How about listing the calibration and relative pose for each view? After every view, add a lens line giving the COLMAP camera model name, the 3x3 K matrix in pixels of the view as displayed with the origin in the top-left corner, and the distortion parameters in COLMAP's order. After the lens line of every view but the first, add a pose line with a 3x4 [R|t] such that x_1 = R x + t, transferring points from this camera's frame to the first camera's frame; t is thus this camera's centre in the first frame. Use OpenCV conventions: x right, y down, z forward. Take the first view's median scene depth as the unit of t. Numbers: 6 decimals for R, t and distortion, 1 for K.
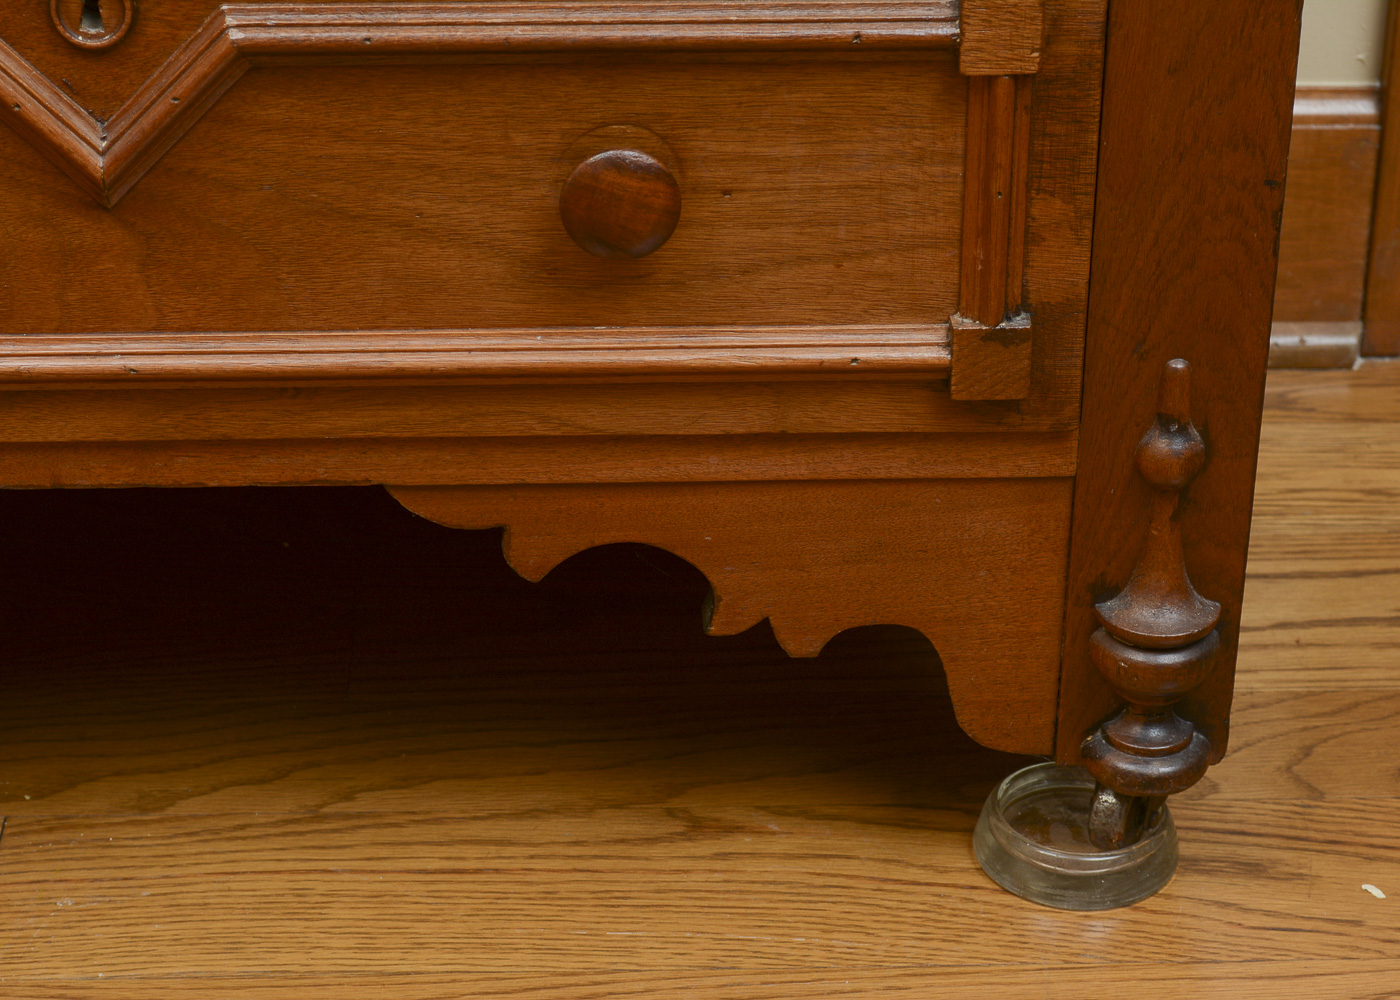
lens RADIAL K [[3323.6, 0, 700.0], [0, 3323.6, 500.0], [0, 0, 1]] dist [0.027728, -0.251746]
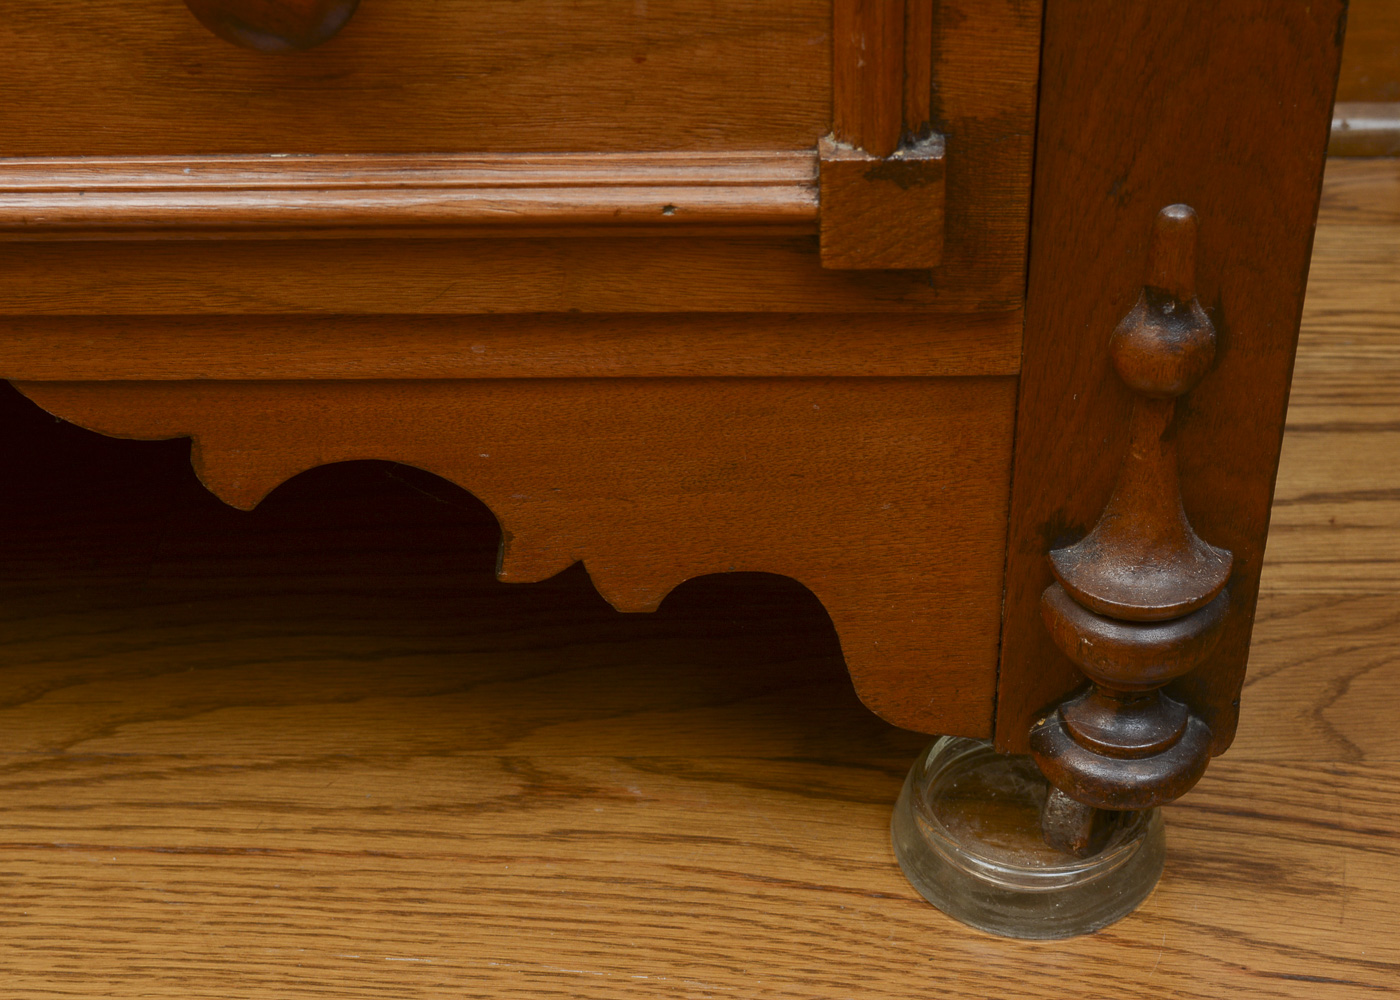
lens RADIAL K [[2328.2, 0, 700.0], [0, 2328.2, 500.0], [0, 0, 1]] dist [-0.010330, -0.007519]
pose [[0.997226, 0.014718, -0.072969, 0.079589], [-0.004686, 0.990726, 0.135793, -0.043593], [0.074291, -0.135074, 0.988047, 0.504768]]
